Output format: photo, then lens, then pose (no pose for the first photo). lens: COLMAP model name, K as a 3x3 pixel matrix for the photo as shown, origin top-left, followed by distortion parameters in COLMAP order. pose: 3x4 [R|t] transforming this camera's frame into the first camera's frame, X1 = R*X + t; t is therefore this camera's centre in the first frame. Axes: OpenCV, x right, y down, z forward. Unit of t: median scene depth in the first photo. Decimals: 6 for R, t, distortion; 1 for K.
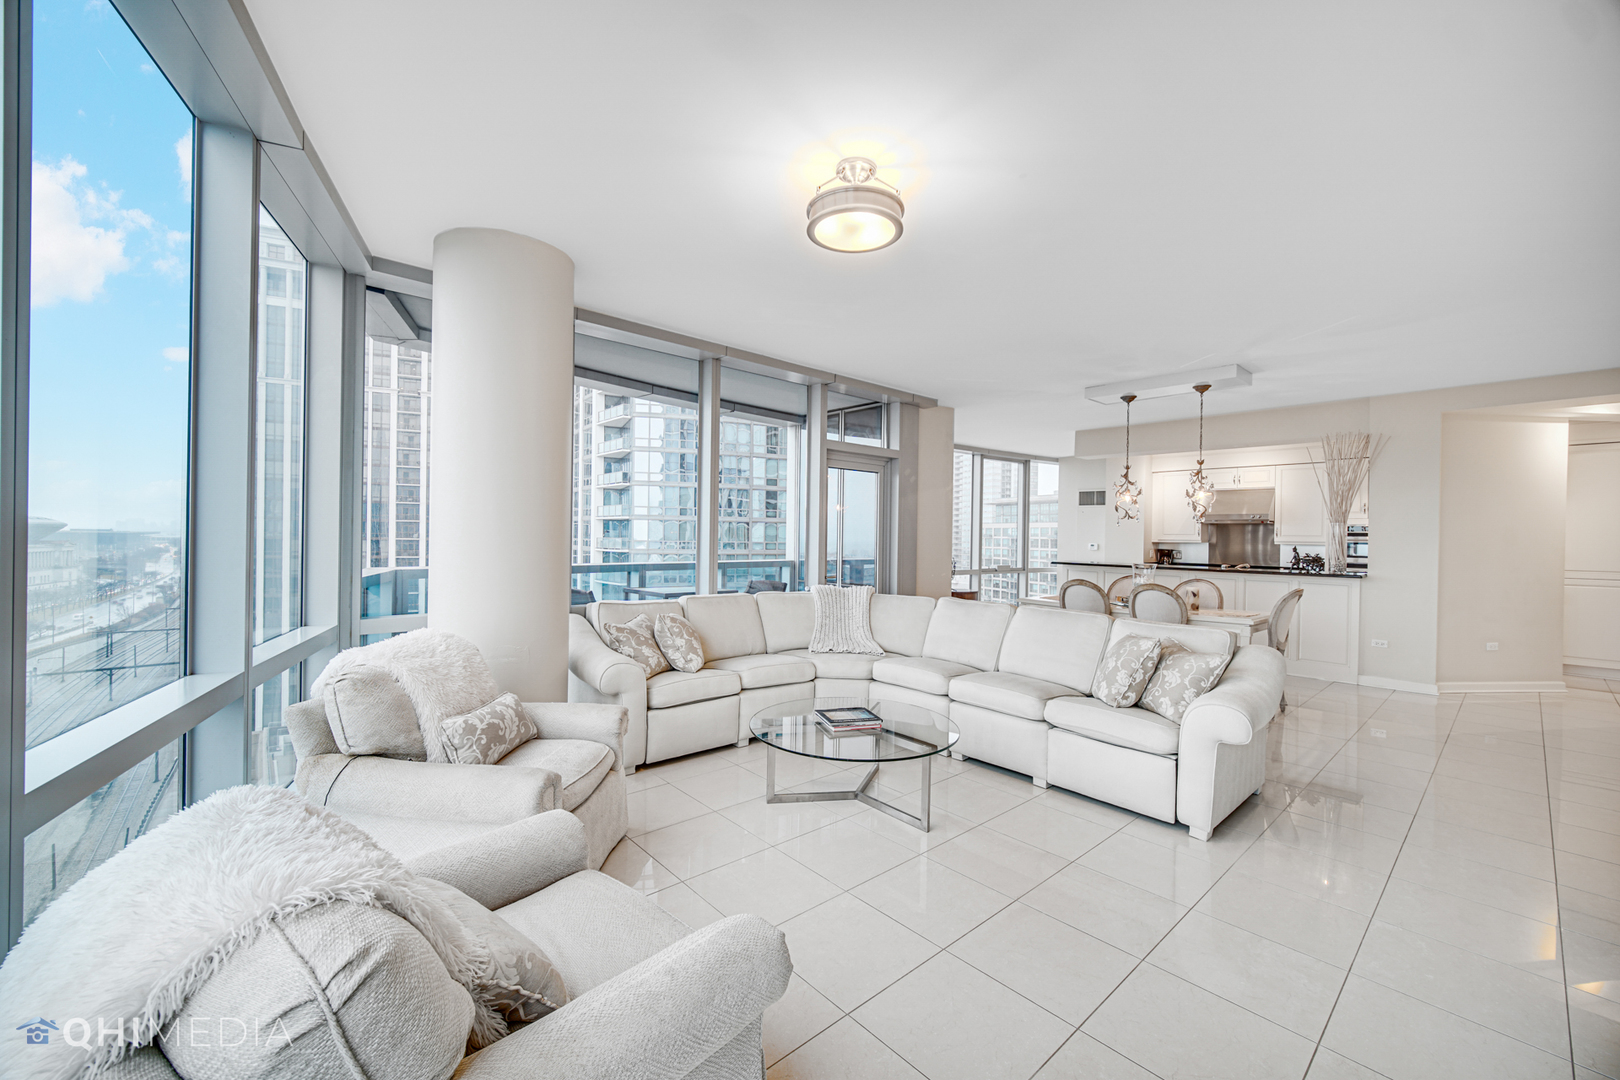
lens RADIAL K [[640.5, 0, 800.9], [0, 640.5, 538.9], [0, 0, 1]] dist [-0.002812, 0.000319]
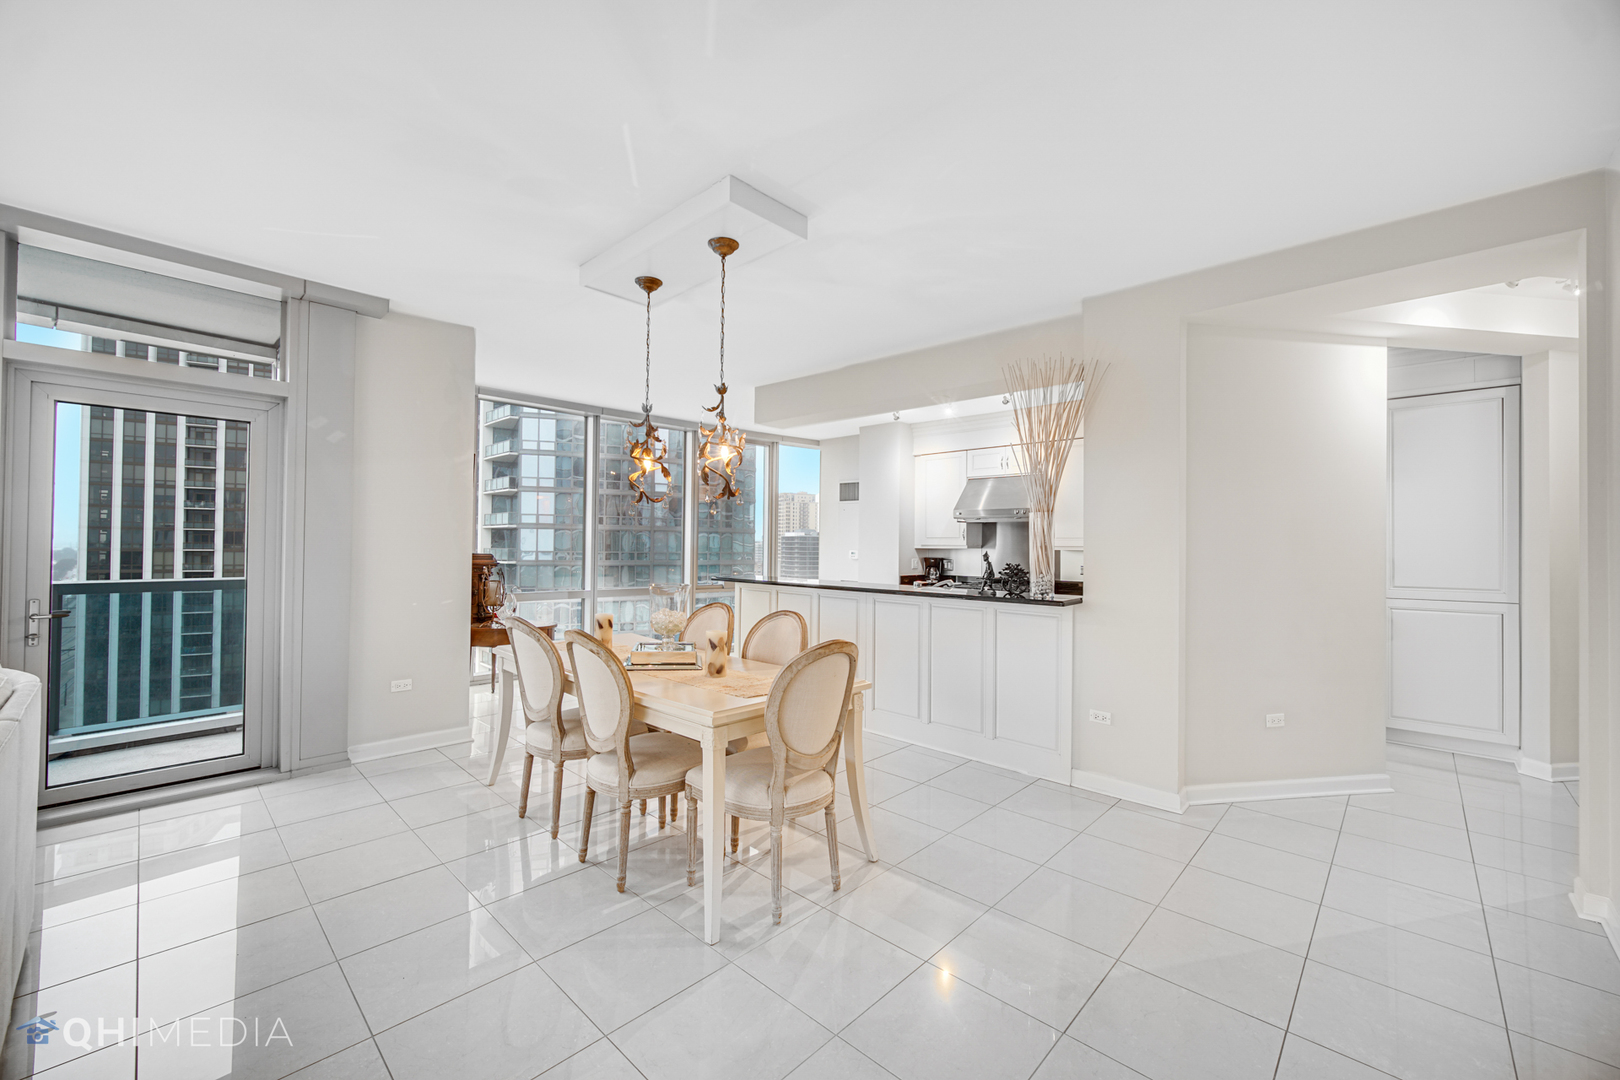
lens RADIAL K [[640.5, 0, 800.9], [0, 640.5, 538.9], [0, 0, 1]] dist [-0.002812, 0.000319]
pose [[0.995779, -0.002442, 0.091746, 0.518475], [0.003872, 0.999874, -0.015410, 0.007626], [-0.091697, 0.015700, 0.995663, 0.392618]]
